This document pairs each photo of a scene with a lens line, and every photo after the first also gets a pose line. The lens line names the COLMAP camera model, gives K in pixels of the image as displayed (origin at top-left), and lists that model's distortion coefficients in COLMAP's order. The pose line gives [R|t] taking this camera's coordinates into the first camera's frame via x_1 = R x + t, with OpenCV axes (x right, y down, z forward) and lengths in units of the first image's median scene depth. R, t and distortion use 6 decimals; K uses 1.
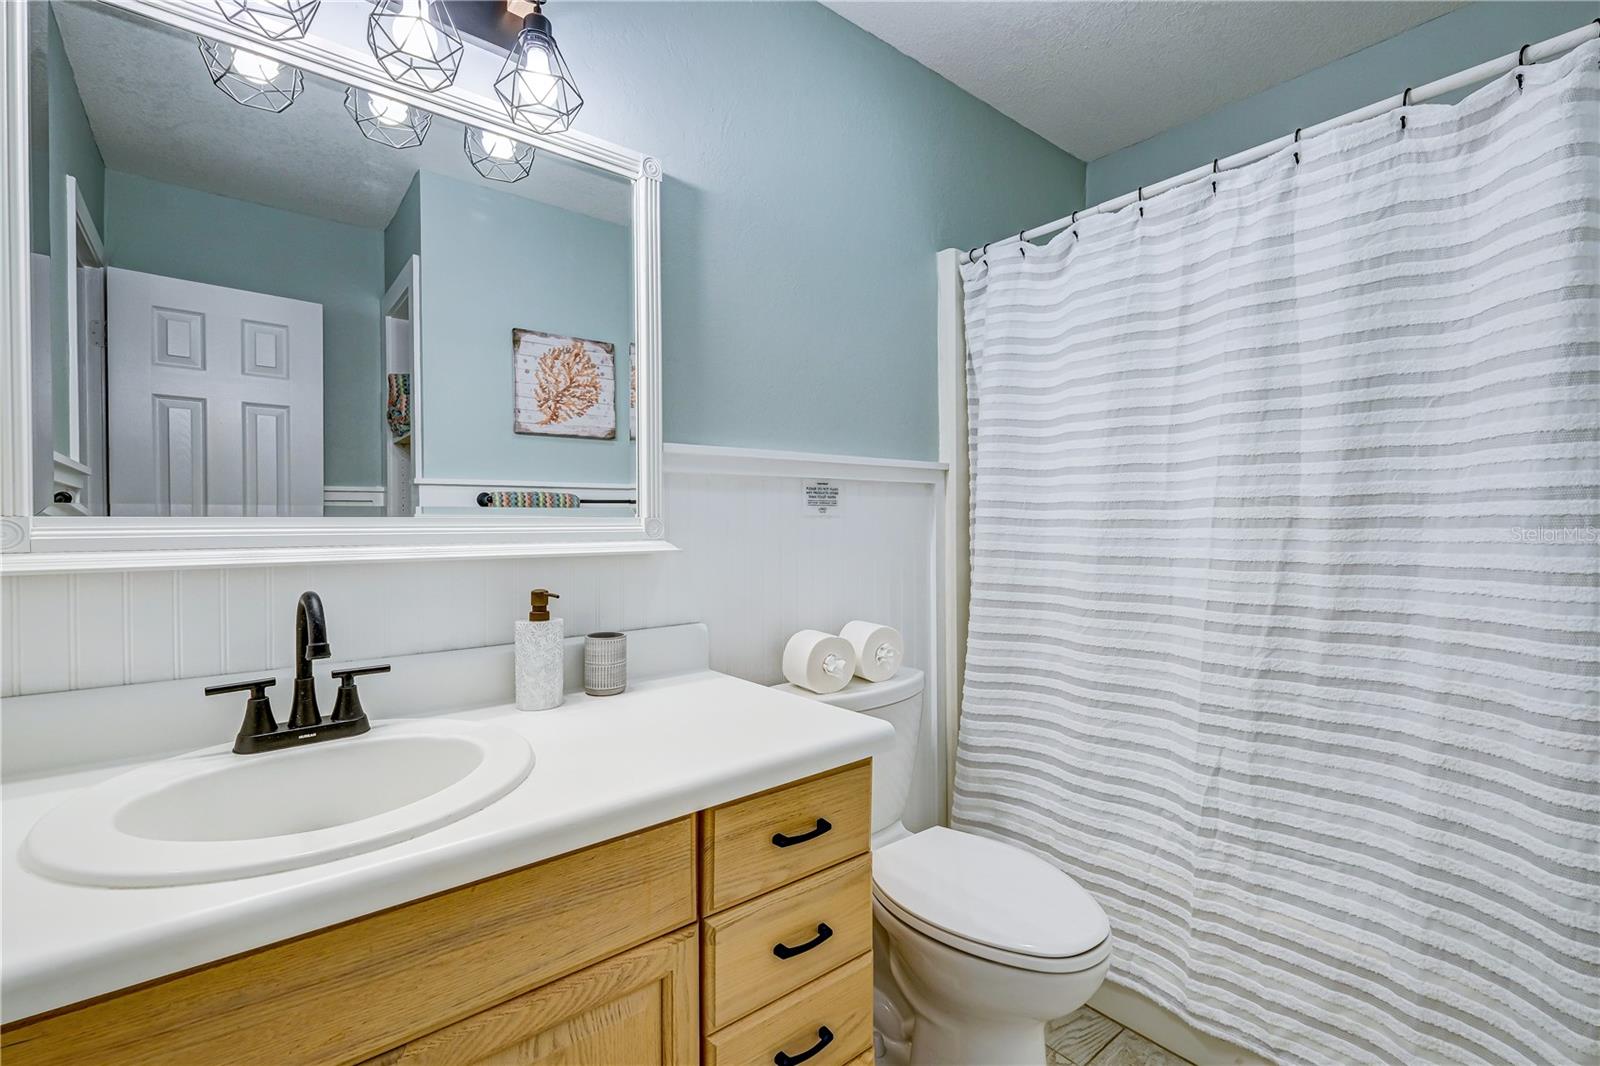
lens RADIAL K [[709.2, 0, 811.2], [0, 709.2, 526.7], [0, 0, 1]] dist [0.002652, 0.000472]
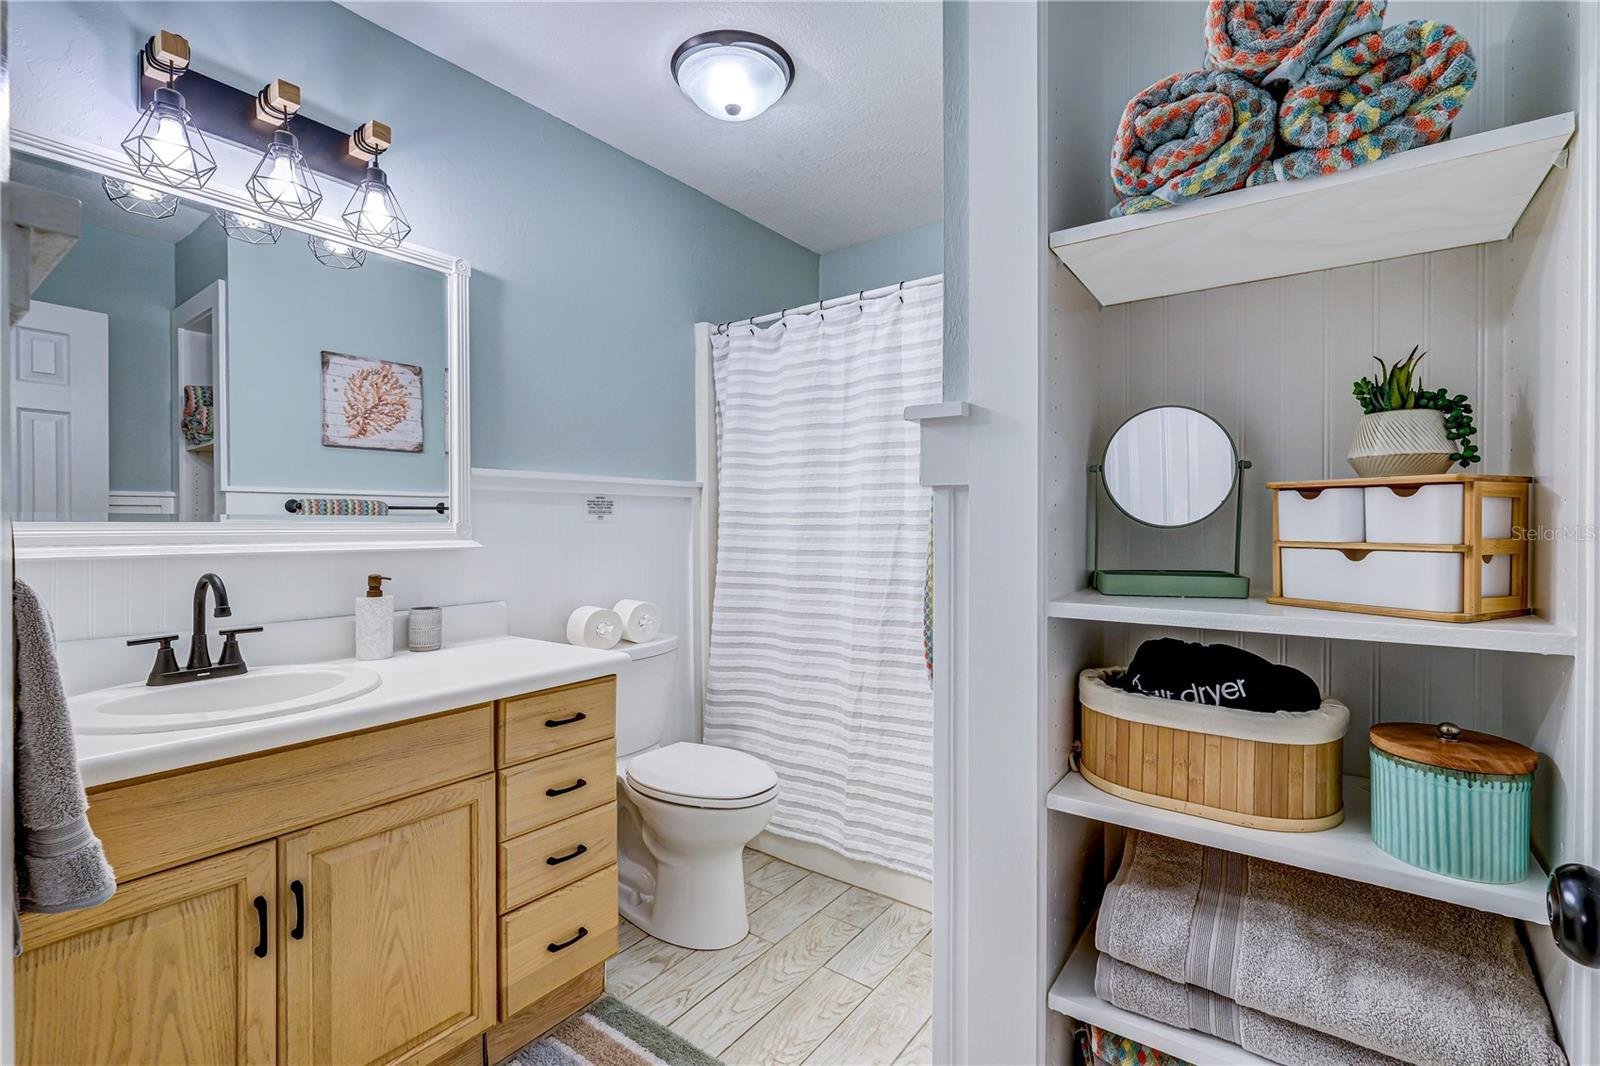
lens RADIAL K [[709.2, 0, 811.2], [0, 709.2, 526.7], [0, 0, 1]] dist [0.002652, 0.000472]
pose [[0.969804, 0.000950, 0.243884, 0.087502], [0.000645, 0.999979, -0.006460, 0.003233], [-0.243885, 0.006423, 0.969783, -0.453841]]
